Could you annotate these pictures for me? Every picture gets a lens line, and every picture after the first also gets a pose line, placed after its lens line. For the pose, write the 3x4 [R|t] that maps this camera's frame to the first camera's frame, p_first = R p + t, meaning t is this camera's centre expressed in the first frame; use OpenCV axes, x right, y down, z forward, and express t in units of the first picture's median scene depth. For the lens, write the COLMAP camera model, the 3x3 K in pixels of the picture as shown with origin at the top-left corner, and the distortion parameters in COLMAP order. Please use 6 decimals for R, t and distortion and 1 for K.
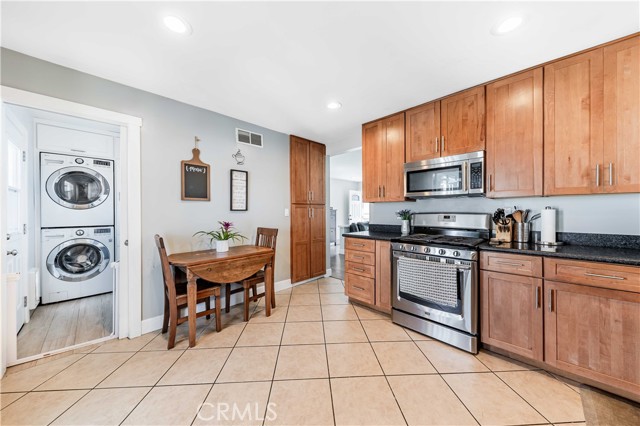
lens RADIAL K [[222.3, 0, 324.6], [0, 222.3, 212.2], [0, 0, 1]] dist [-0.000411, -0.000984]
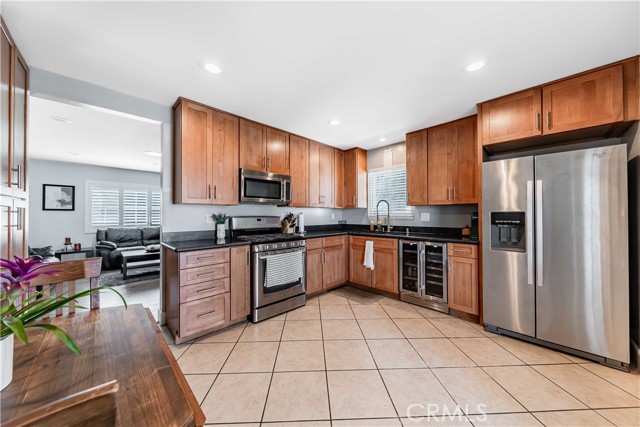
lens RADIAL K [[222.3, 0, 317.3], [0, 222.3, 212.8], [0, 0, 1]] dist [-0.000411, -0.000984]
pose [[0.005936, 0.014087, 0.999883, -0.687077], [0.008645, 0.999863, -0.014138, 0.003970], [-0.999945, 0.008728, 0.005813, 0.671357]]
